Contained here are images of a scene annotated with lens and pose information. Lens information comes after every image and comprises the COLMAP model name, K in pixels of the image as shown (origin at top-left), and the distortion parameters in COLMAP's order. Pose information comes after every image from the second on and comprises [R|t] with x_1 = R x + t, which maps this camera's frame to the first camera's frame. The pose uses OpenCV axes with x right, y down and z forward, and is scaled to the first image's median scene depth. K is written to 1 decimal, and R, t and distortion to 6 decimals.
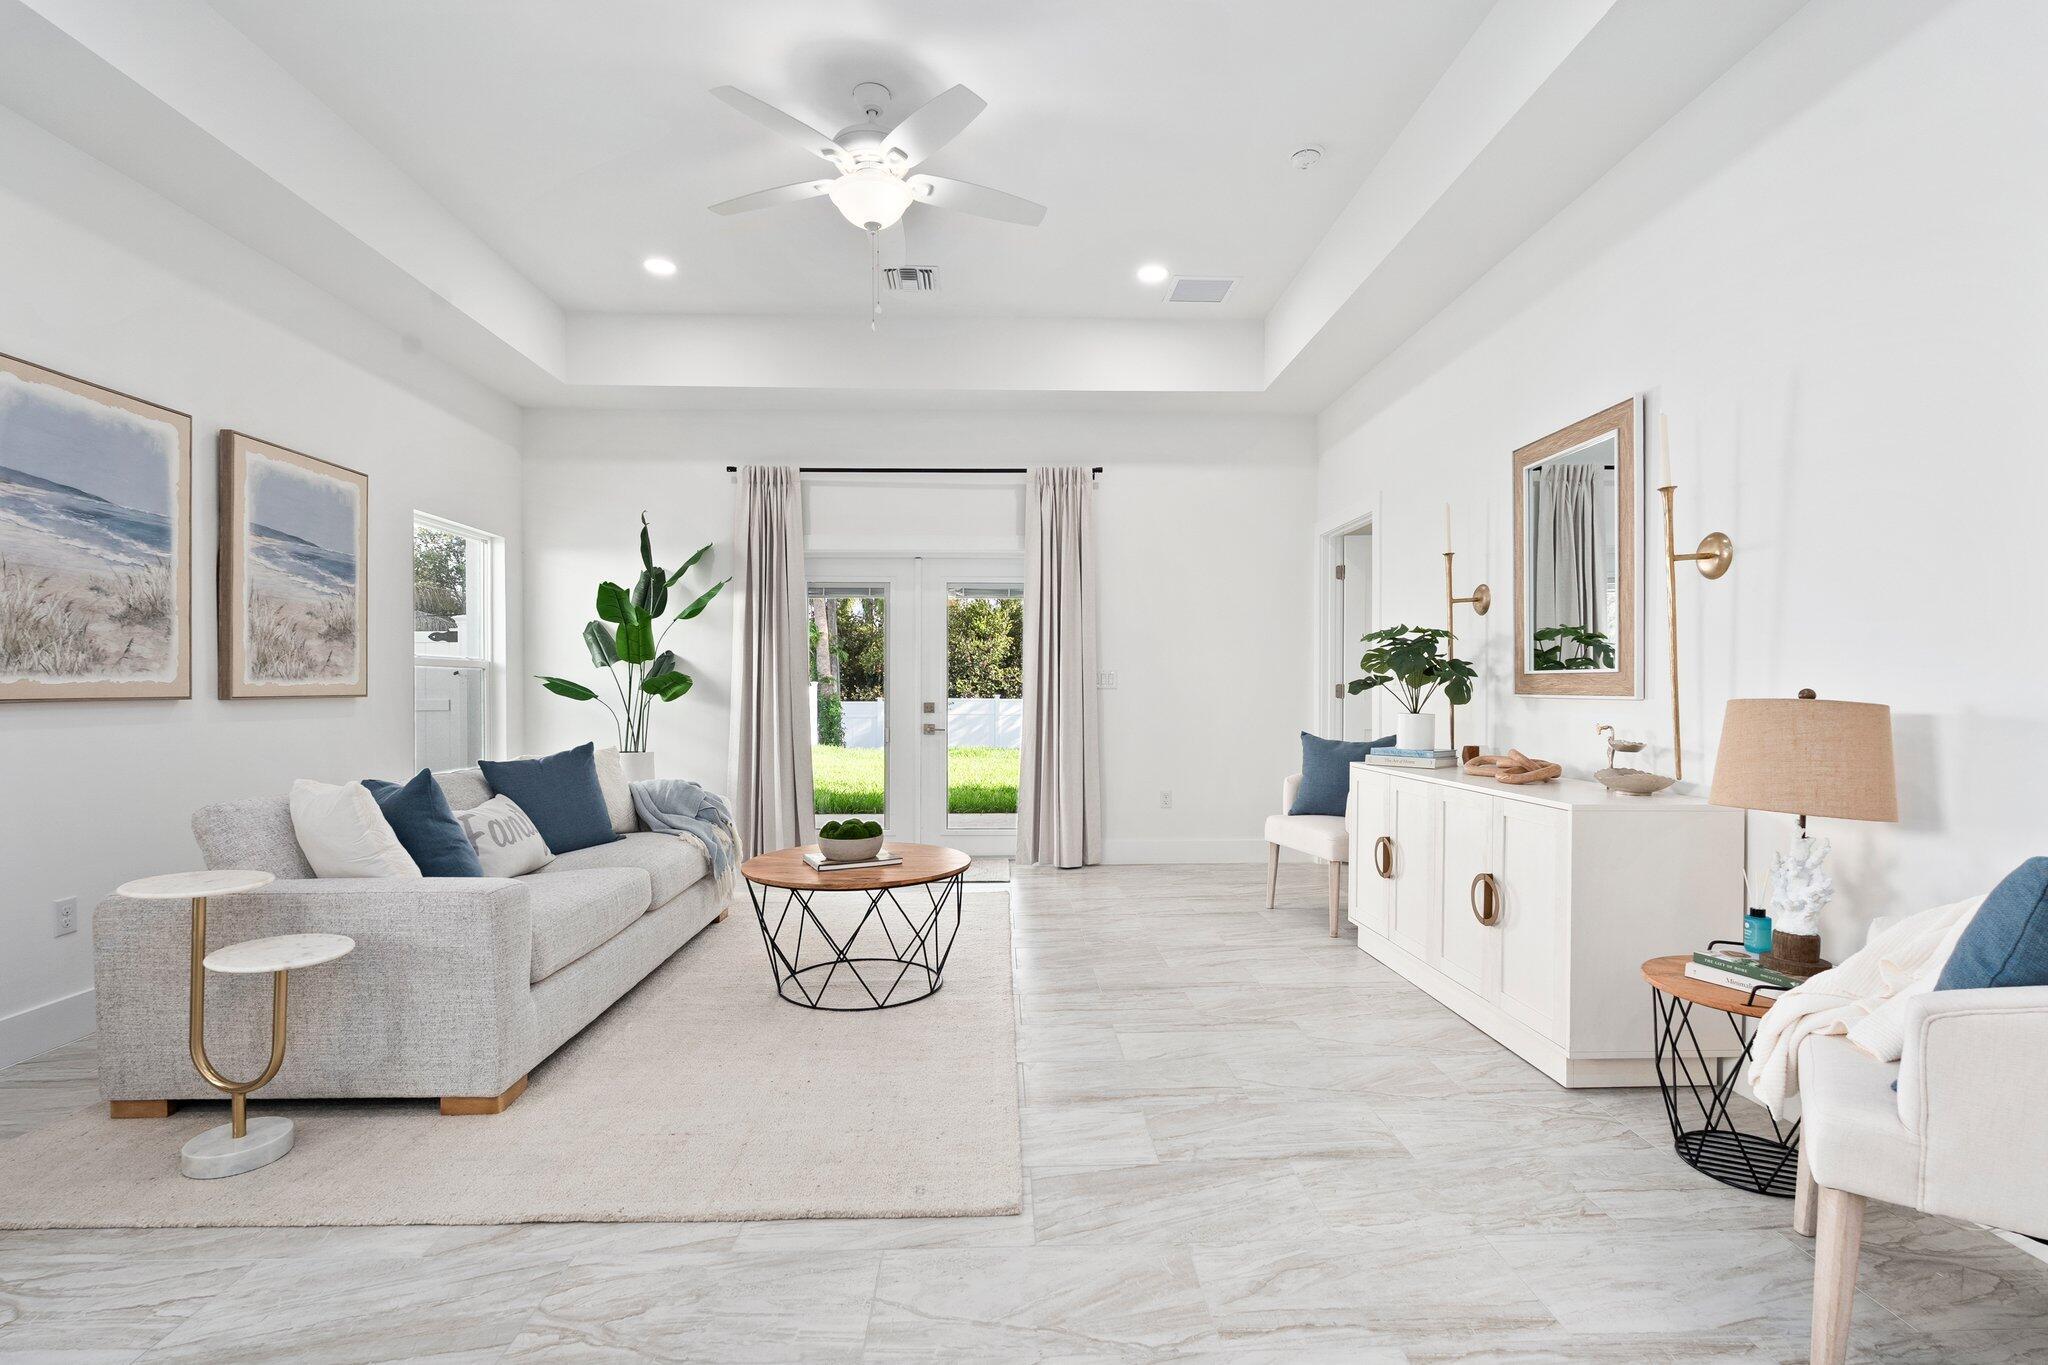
lens RADIAL K [[928.5, 0, 1022.8], [0, 928.5, 694.0], [0, 0, 1]] dist [-0.002575, -0.000264]
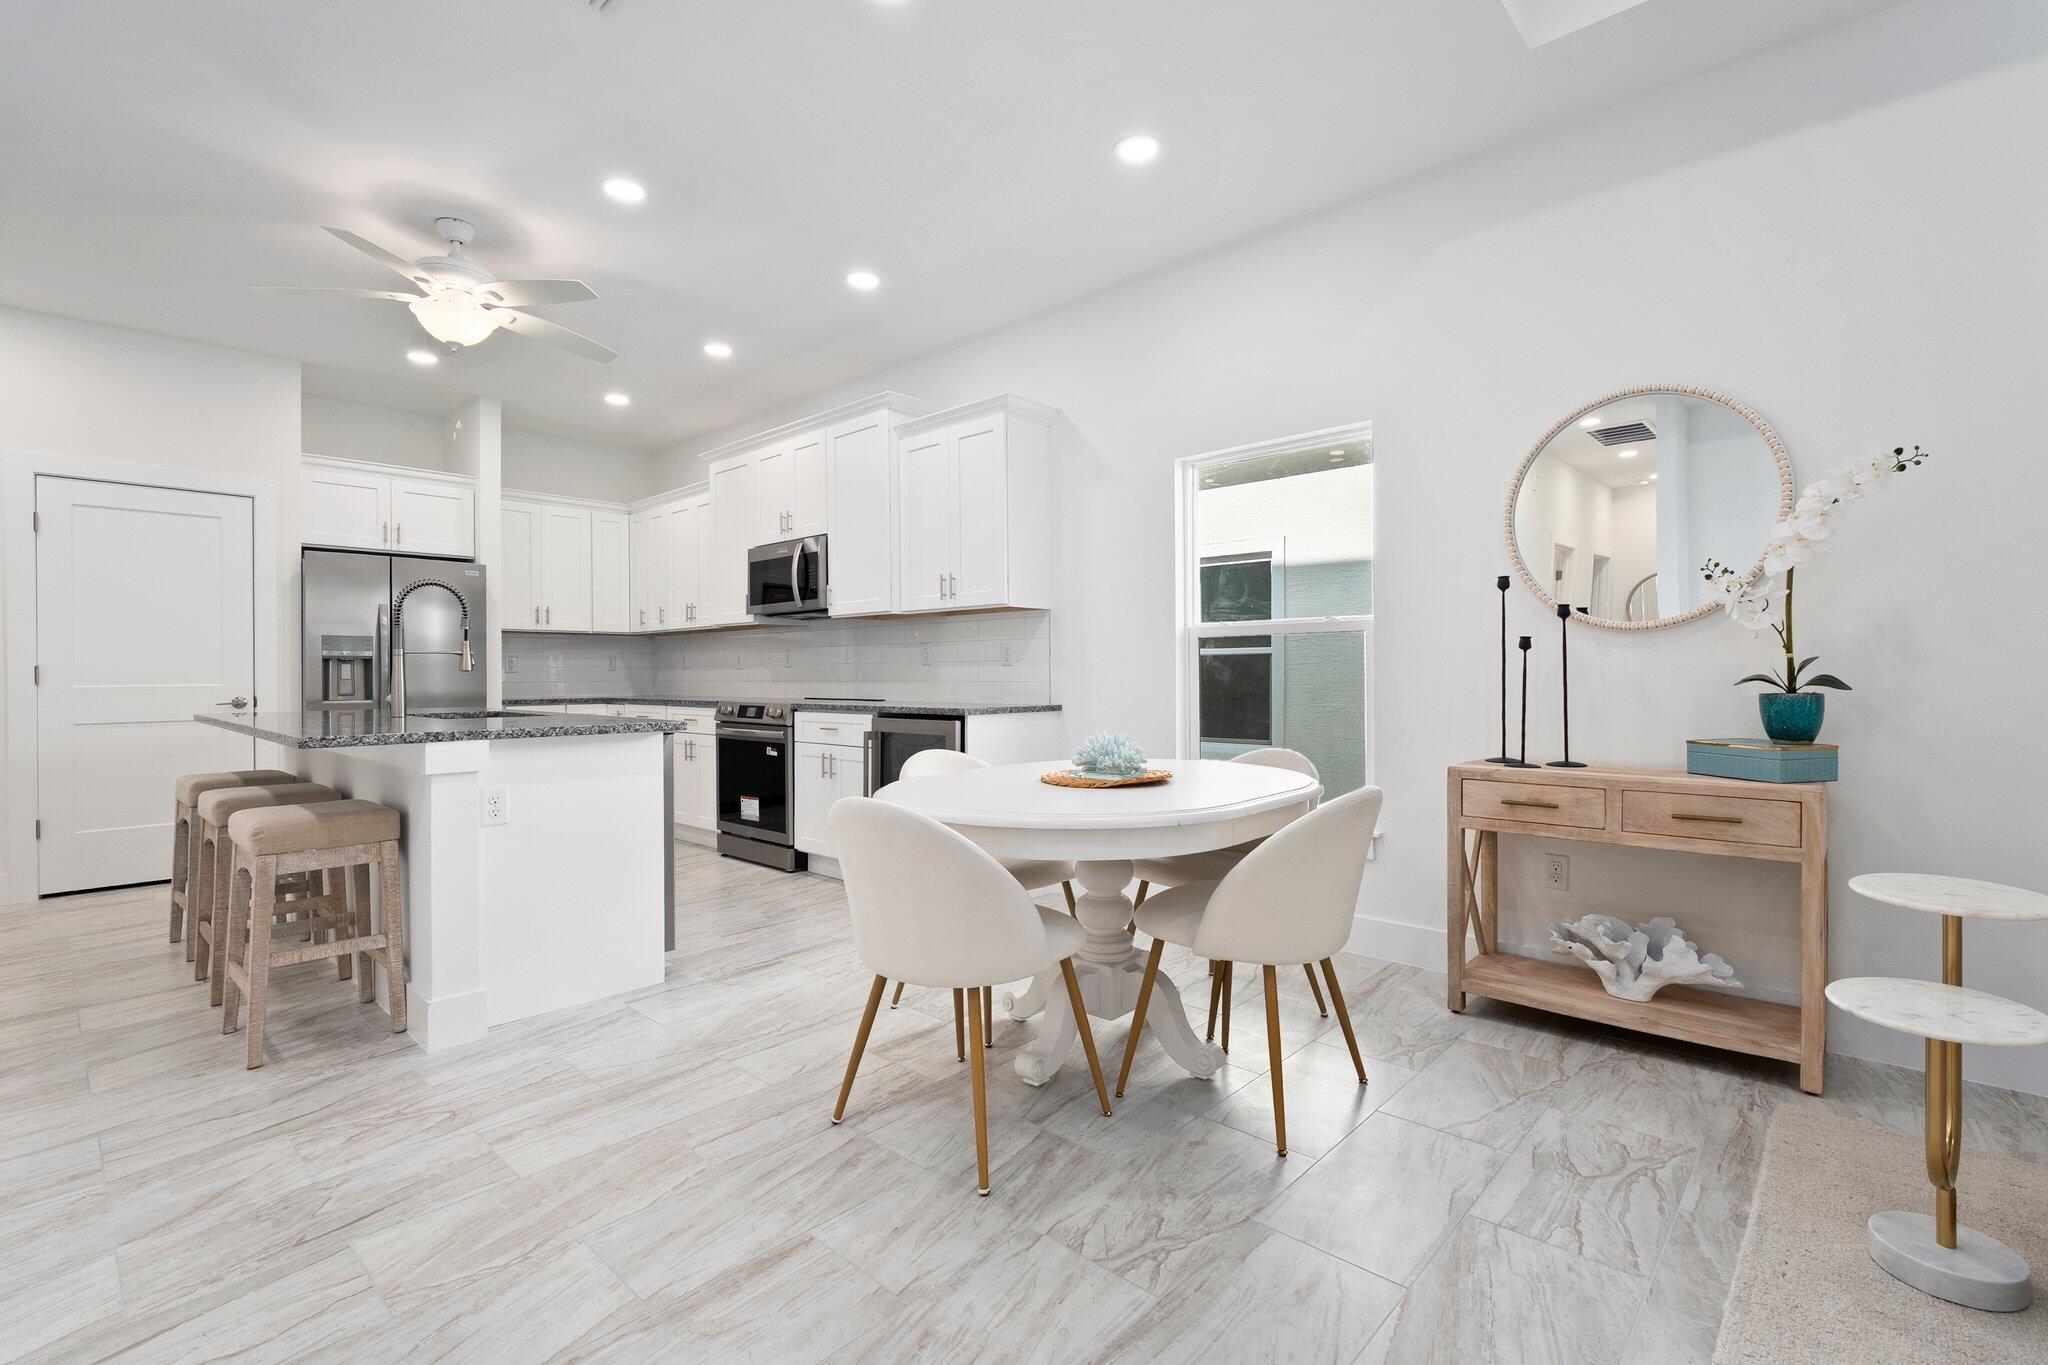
lens RADIAL K [[927.7, 0, 1025.2], [0, 927.7, 677.1], [0, 0, 1]] dist [-0.001417, -0.000822]
pose [[-0.701074, 0.006857, -0.713055, 0.109552], [-0.001043, 0.999943, 0.010642, 0.010116], [0.713088, 0.008205, -0.701027, 0.564992]]
